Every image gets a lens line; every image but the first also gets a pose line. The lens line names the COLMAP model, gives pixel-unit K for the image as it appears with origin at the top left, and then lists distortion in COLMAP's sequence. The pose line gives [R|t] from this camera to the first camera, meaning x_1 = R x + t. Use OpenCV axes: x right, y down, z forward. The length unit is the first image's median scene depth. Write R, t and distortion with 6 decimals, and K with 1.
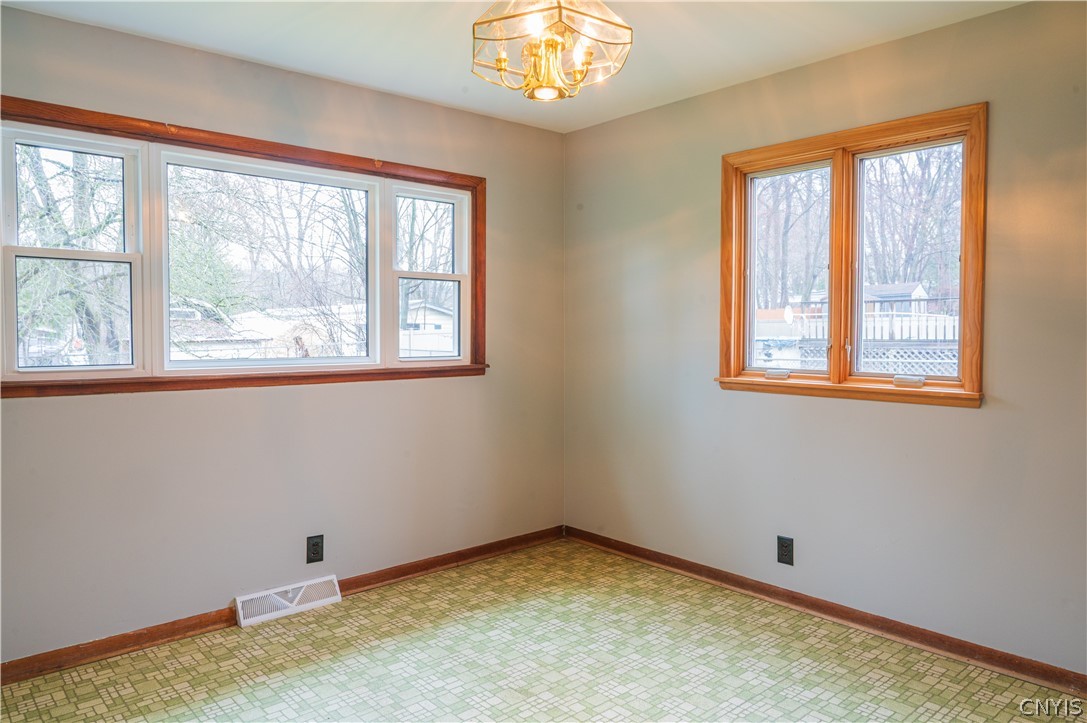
lens RADIAL K [[723.2, 0, 543.5], [0, 723.2, 361.5], [0, 0, 1]] dist [-0.003325, 0.000402]
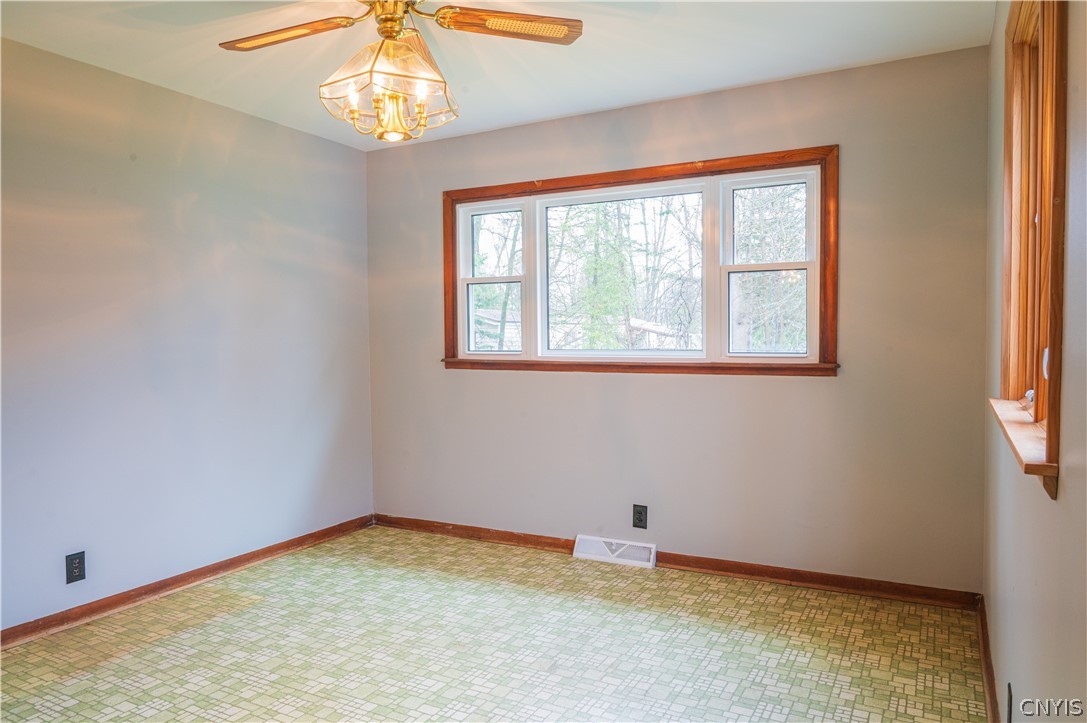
lens RADIAL K [[723.2, 0, 543.5], [0, 723.2, 361.5], [0, 0, 1]] dist [-0.003325, 0.000402]
pose [[0.359278, 0.038769, -0.932425, 0.691643], [-0.026821, 0.999153, 0.031209, -0.019074], [0.932845, 0.013796, 0.360014, 0.438102]]
